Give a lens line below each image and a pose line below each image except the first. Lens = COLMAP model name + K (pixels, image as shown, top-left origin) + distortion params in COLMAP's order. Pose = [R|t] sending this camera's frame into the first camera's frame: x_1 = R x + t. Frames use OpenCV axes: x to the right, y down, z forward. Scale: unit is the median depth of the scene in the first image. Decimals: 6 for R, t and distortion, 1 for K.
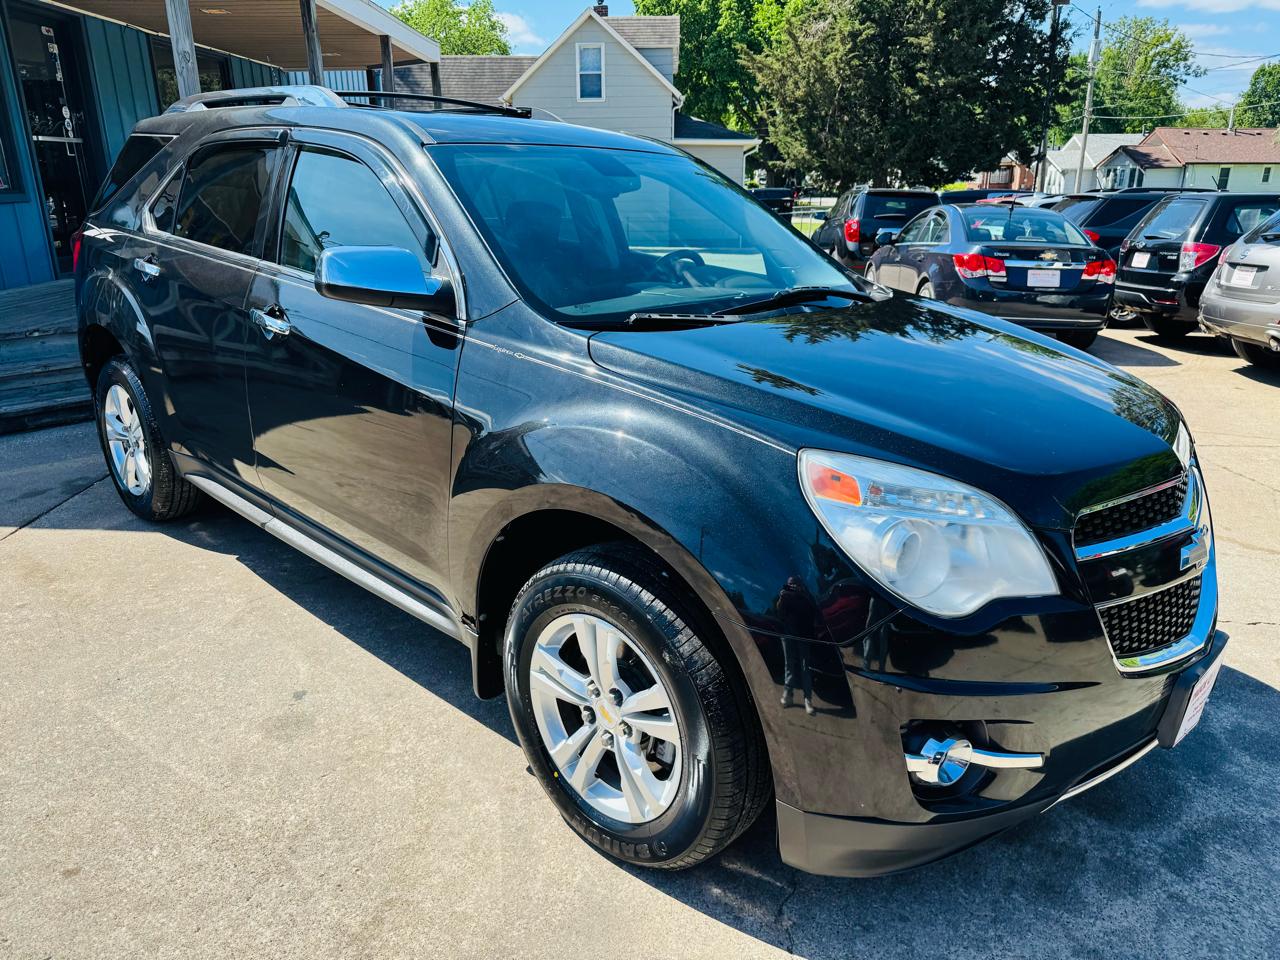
lens RADIAL K [[894.7, 0, 631.6], [0, 894.7, 480.9], [0, 0, 1]] dist [-0.002167, -0.007013]
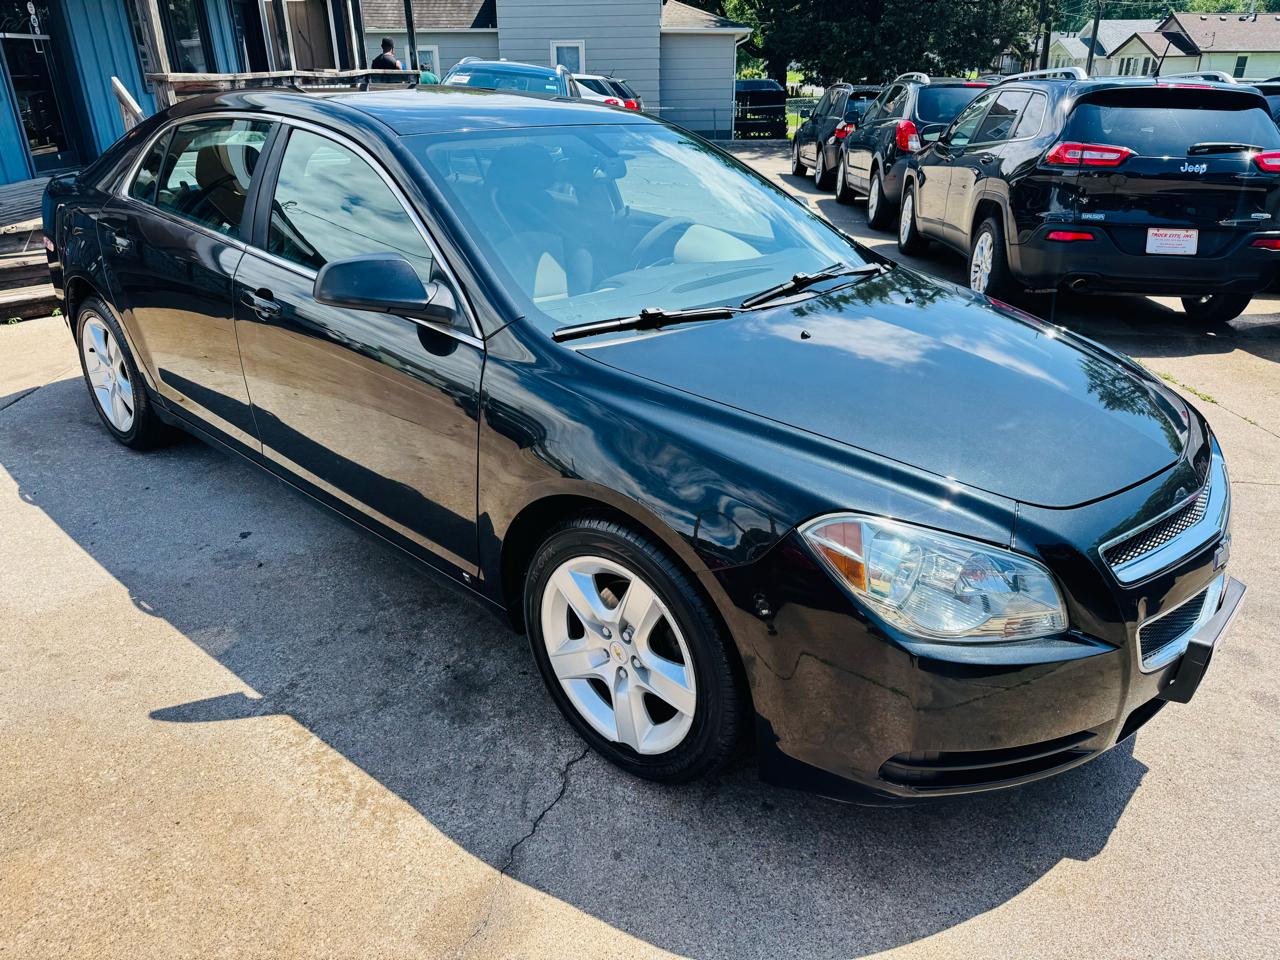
lens RADIAL K [[897.2, 0, 635.8], [0, 897.2, 478.2], [0, 0, 1]] dist [-0.000865, -0.007334]
pose [[0.999997, -0.002450, -0.000610, 0.053428], [0.002500, 0.994710, 0.102695, 0.015015], [0.000355, -0.102696, 0.994713, -0.065008]]
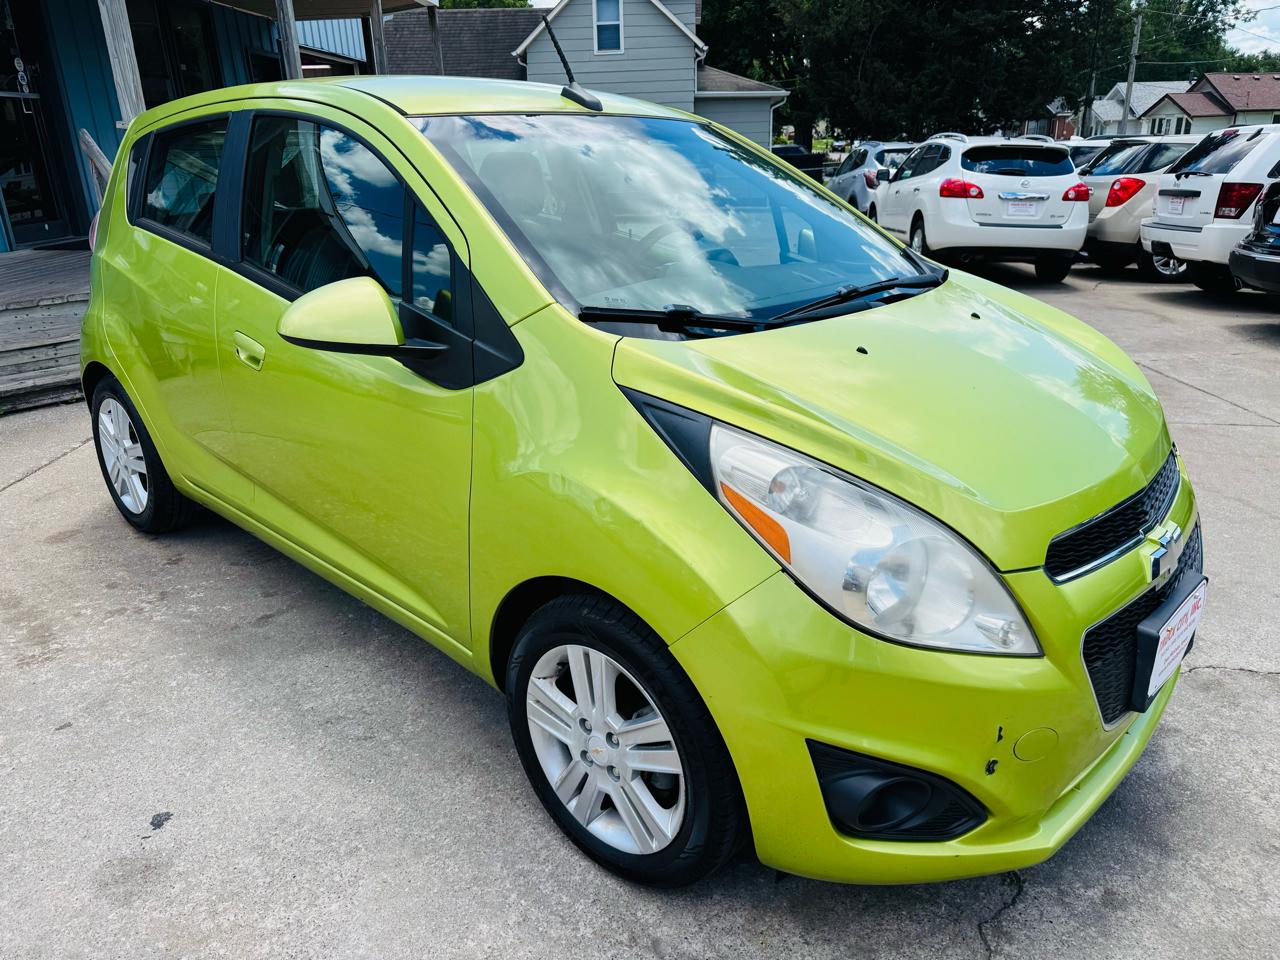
lens RADIAL K [[894.7, 0, 631.6], [0, 894.7, 480.9], [0, 0, 1]] dist [-0.002167, -0.007013]
pose [[0.999503, -0.008175, -0.030456, 0.011696], [0.009316, 0.999252, 0.037525, -0.020388], [0.030127, -0.037790, 0.998831, 0.106676]]
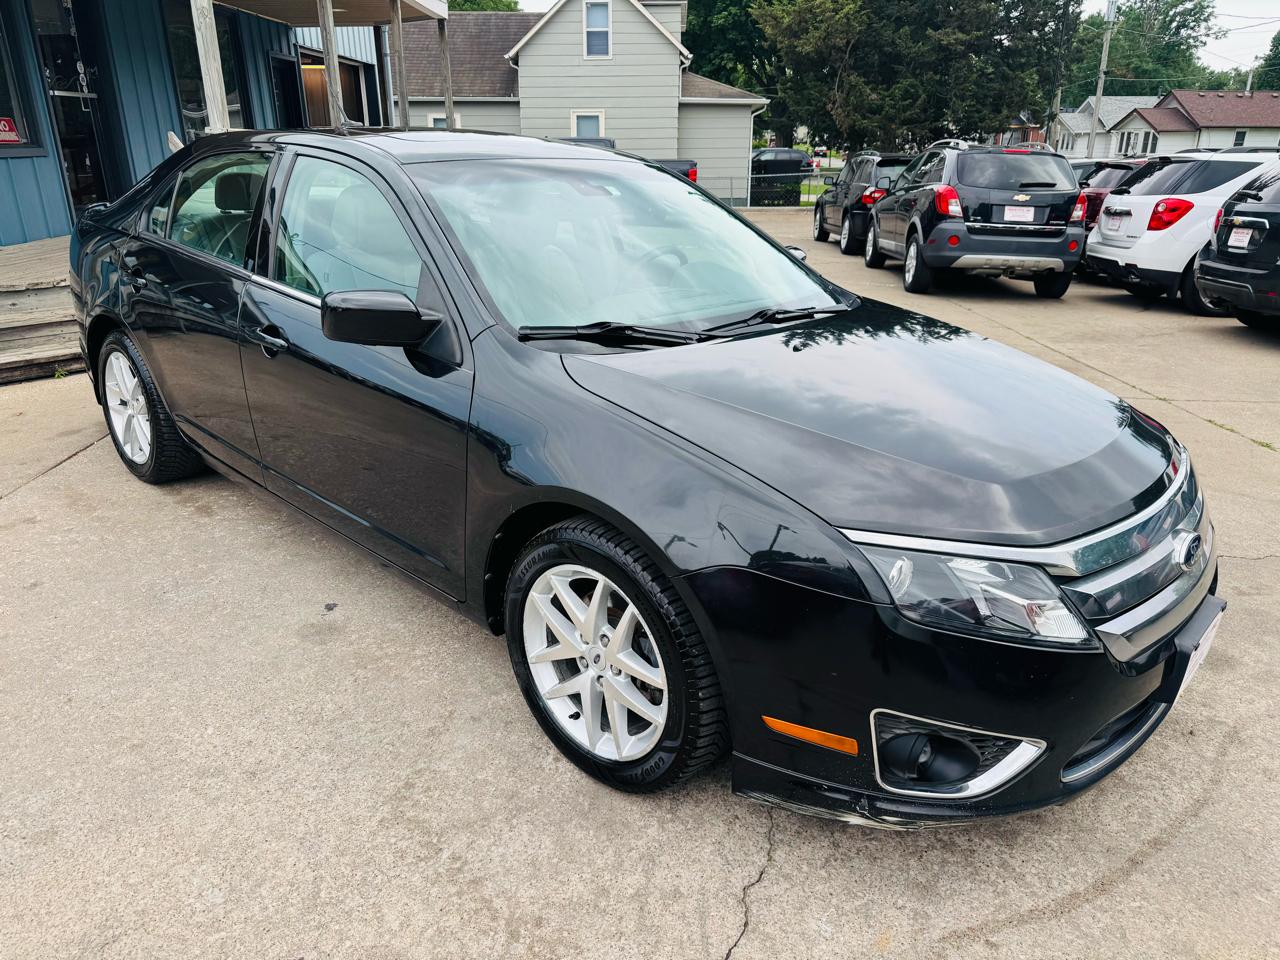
lens RADIAL K [[897.6, 0, 630.4], [0, 897.6, 482.4], [0, 0, 1]] dist [-0.000976, -0.009666]
pose [[0.999952, 0.007708, -0.006081, 0.000538], [-0.007466, 0.999216, 0.038886, 0.014648], [0.006376, -0.038839, 0.999225, -0.031434]]
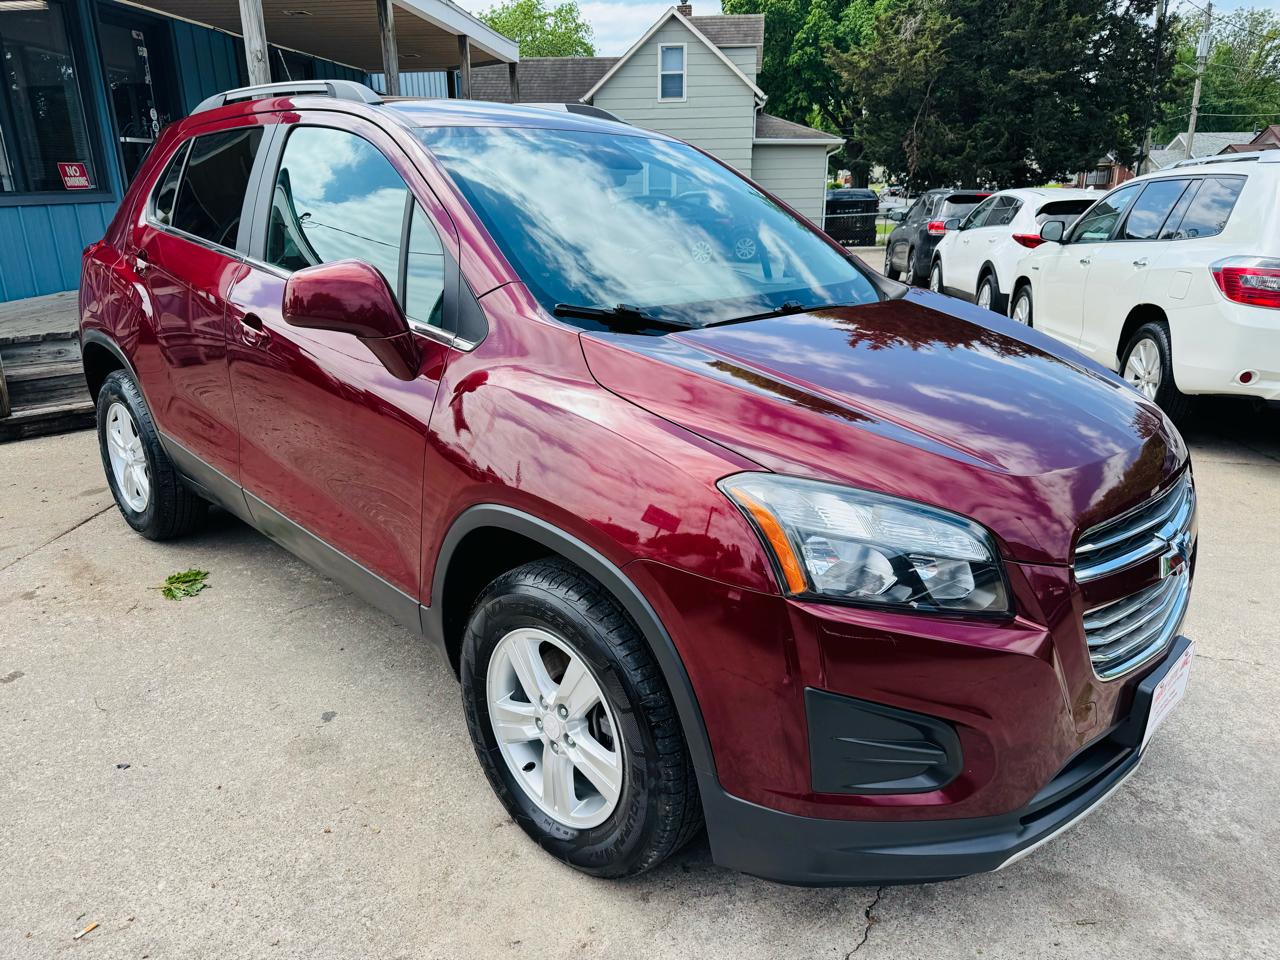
lens RADIAL K [[894.7, 0, 631.6], [0, 894.7, 480.9], [0, 0, 1]] dist [-0.002167, -0.007013]
pose [[0.996255, 0.025699, -0.082561, 0.007903], [-0.025832, 0.999666, -0.000548, -0.006751], [0.082519, 0.002679, 0.996586, 0.027156]]
